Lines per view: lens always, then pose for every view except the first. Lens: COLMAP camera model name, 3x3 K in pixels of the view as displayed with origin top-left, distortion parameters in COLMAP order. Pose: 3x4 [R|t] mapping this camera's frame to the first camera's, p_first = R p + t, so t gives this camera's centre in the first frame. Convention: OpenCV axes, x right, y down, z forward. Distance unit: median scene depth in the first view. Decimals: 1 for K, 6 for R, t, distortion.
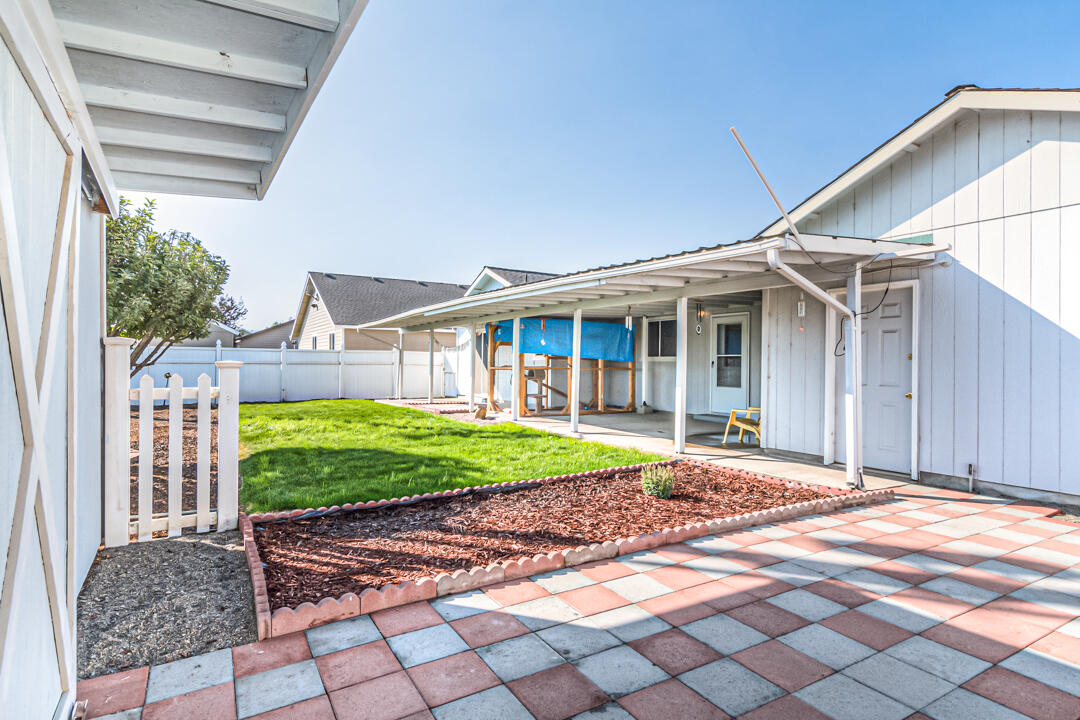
lens RADIAL K [[567.7, 0, 540.5], [0, 567.7, 359.8], [0, 0, 1]] dist [-0.000028, -0.000070]
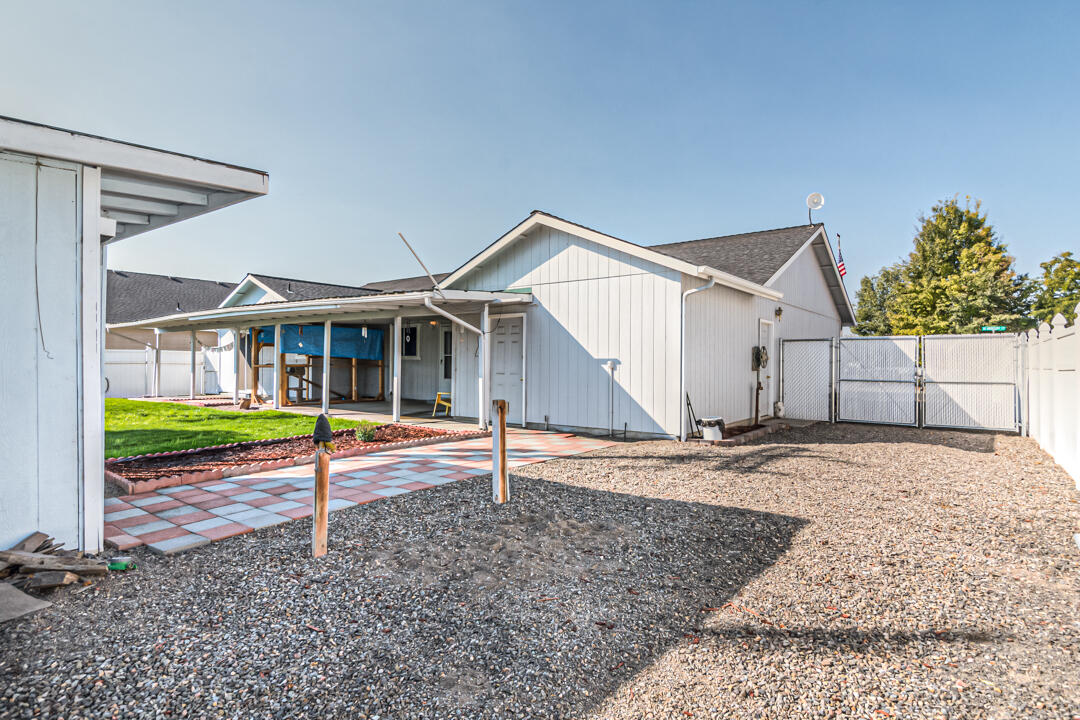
lens RADIAL K [[567.7, 0, 539.7], [0, 567.7, 360.6], [0, 0, 1]] dist [-0.000028, -0.000070]
pose [[0.930010, -0.003649, 0.367516, 0.030167], [0.001804, 0.999984, 0.005364, -0.001658], [-0.367529, -0.004326, 0.930002, -0.314788]]
